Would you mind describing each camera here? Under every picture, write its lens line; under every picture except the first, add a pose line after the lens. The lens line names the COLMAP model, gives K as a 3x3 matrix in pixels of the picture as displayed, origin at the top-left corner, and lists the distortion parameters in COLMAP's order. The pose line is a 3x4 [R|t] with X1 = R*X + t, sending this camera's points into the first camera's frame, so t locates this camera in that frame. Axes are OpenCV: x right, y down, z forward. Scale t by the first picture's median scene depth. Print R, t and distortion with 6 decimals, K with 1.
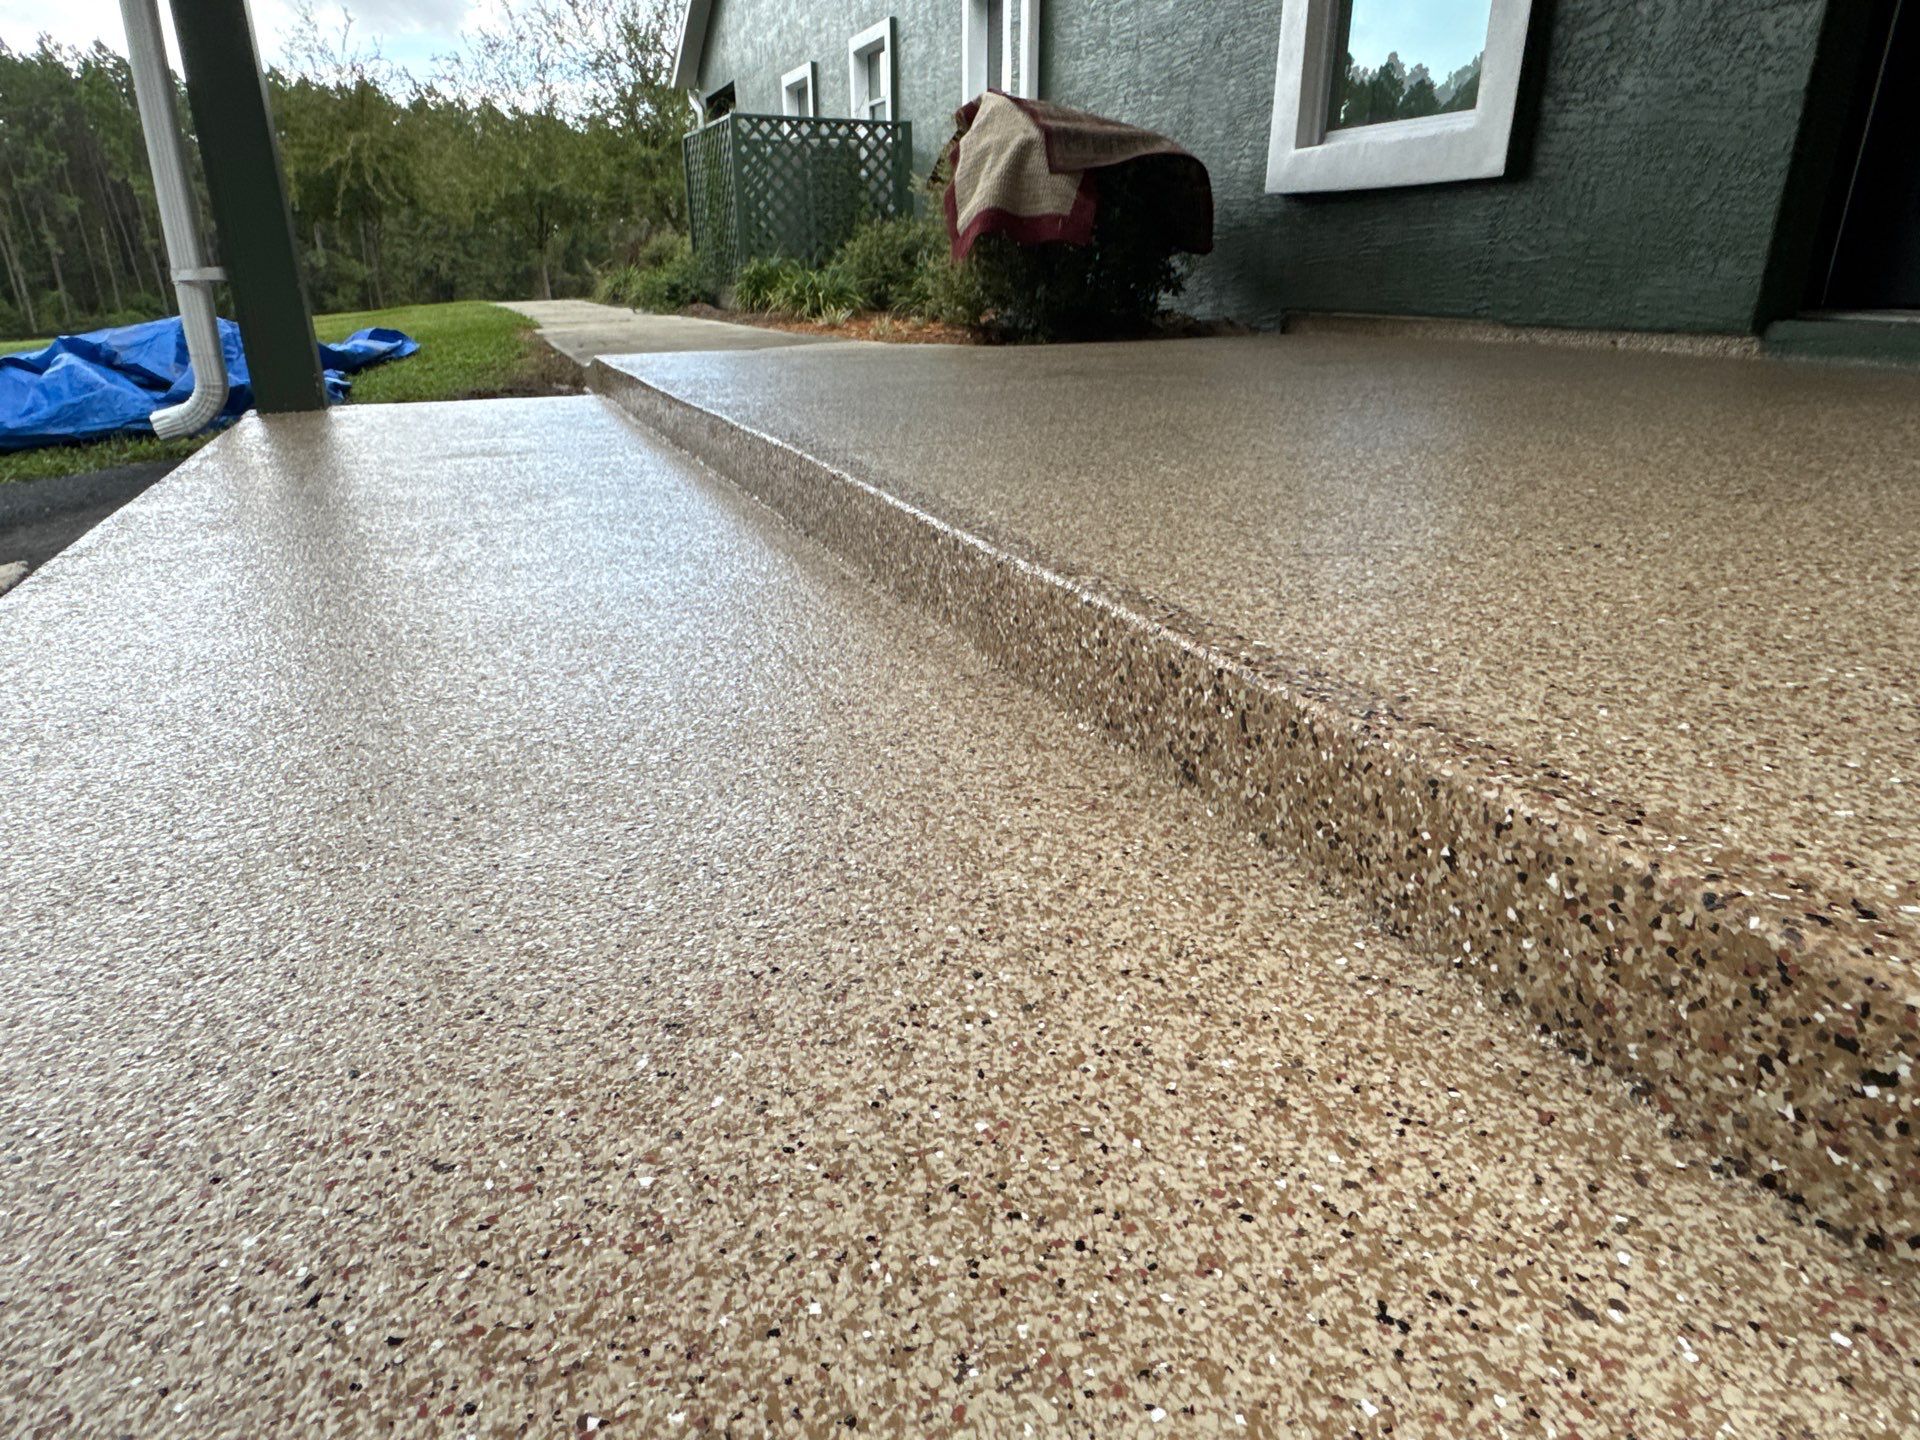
lens RADIAL K [[1138.4, 0, 960.0], [0, 1138.4, 720.0], [0, 0, 1]] dist [-0.003276, -0.000586]
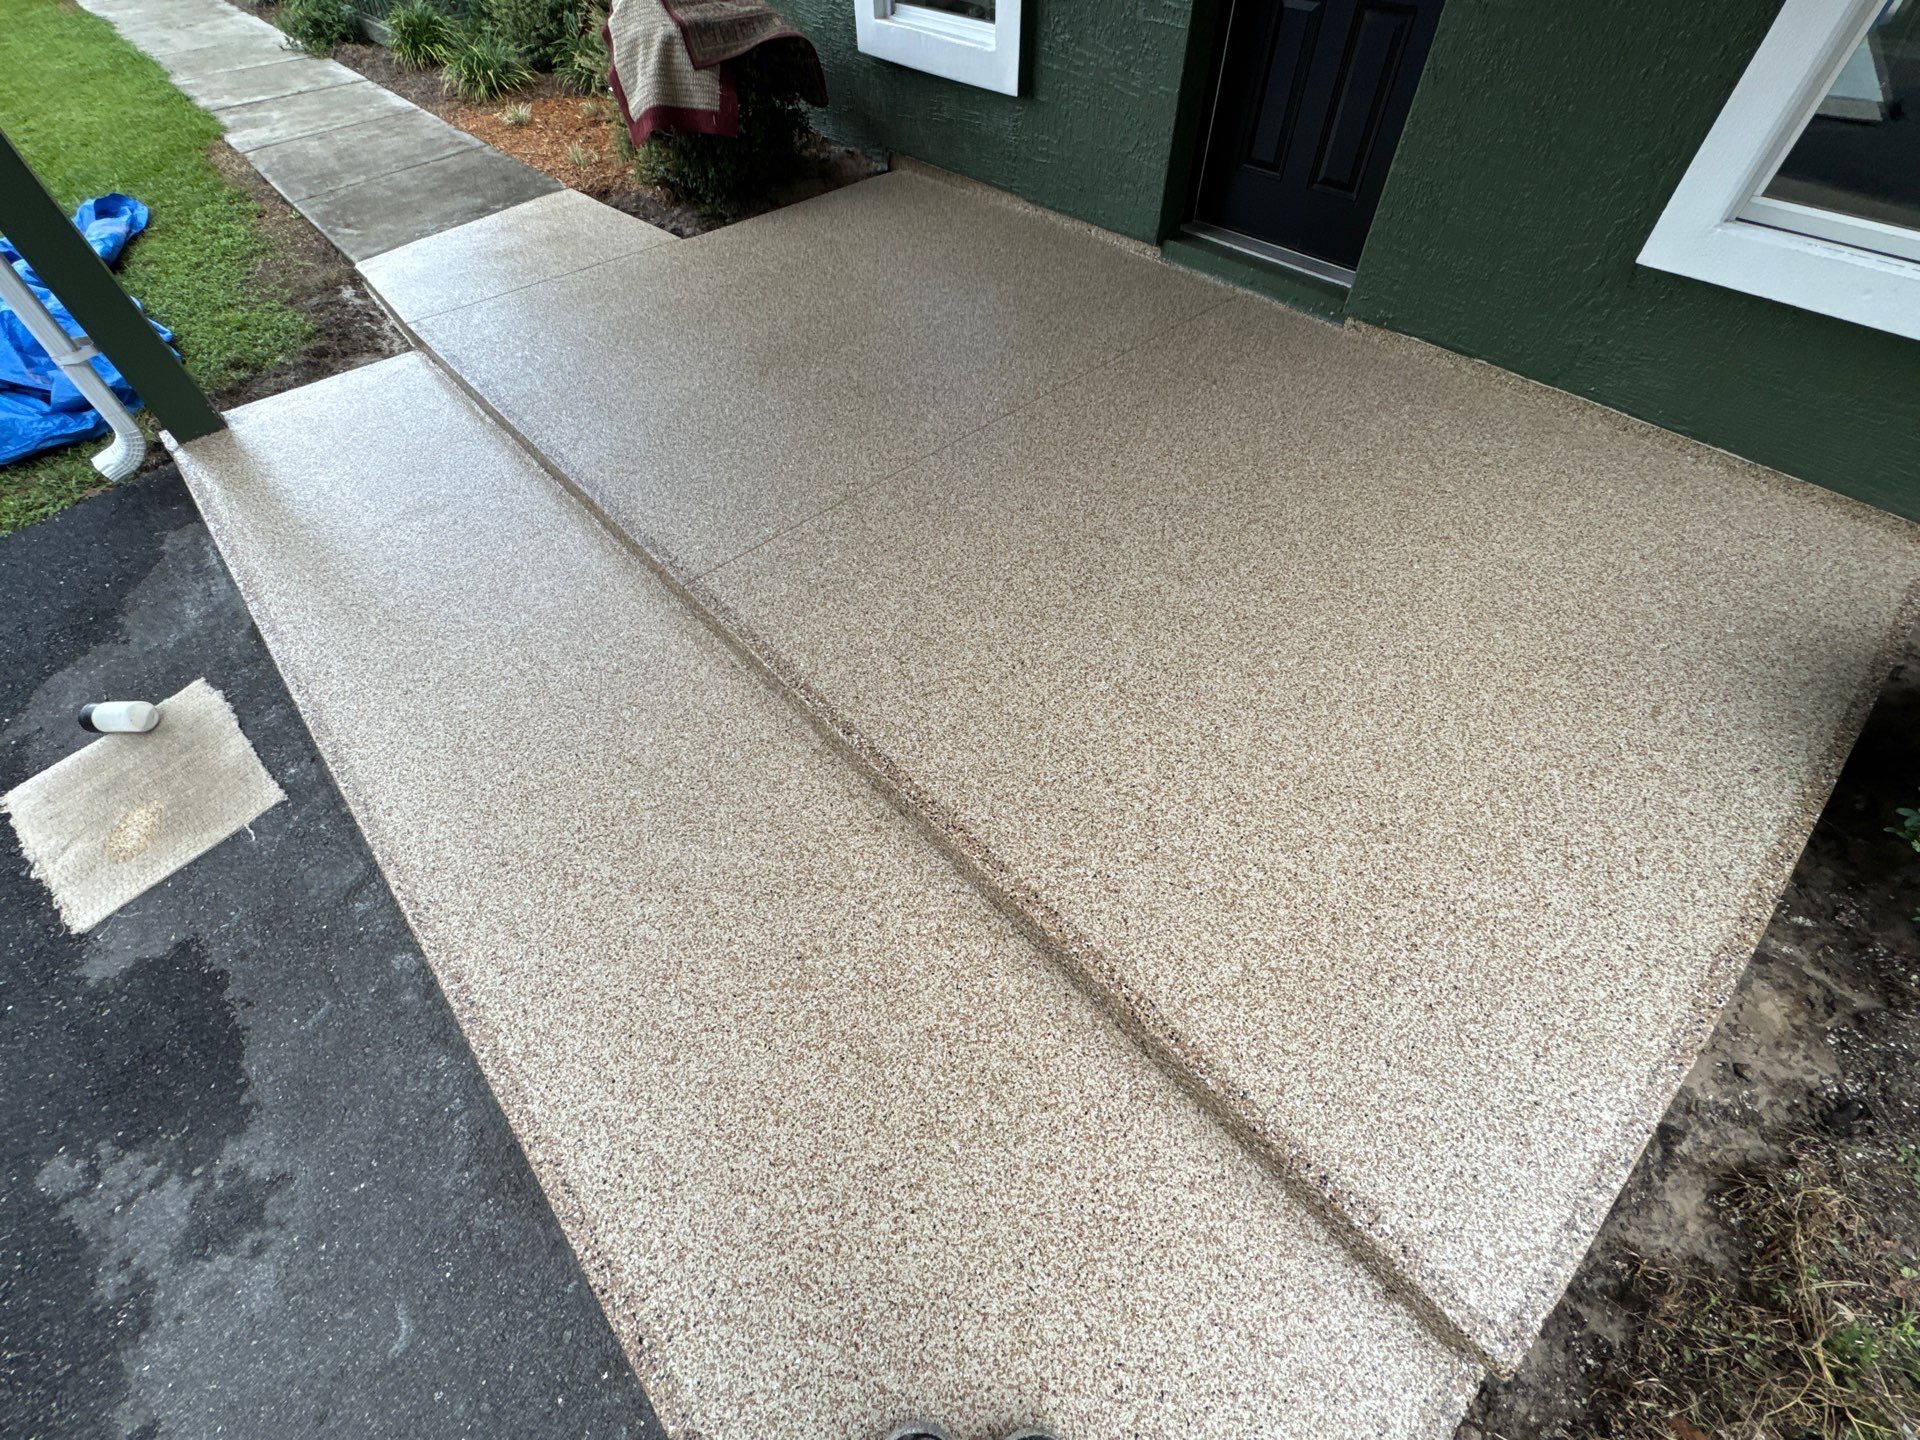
lens RADIAL K [[801.8, 0, 960.0], [0, 801.8, 720.0], [0, 0, 1]] dist [-0.001351, -0.000213]
pose [[0.945444, -0.258756, 0.197944, -0.009185], [0.130419, 0.857389, 0.497870, -0.367856], [-0.298542, -0.444893, 0.844360, -0.252618]]
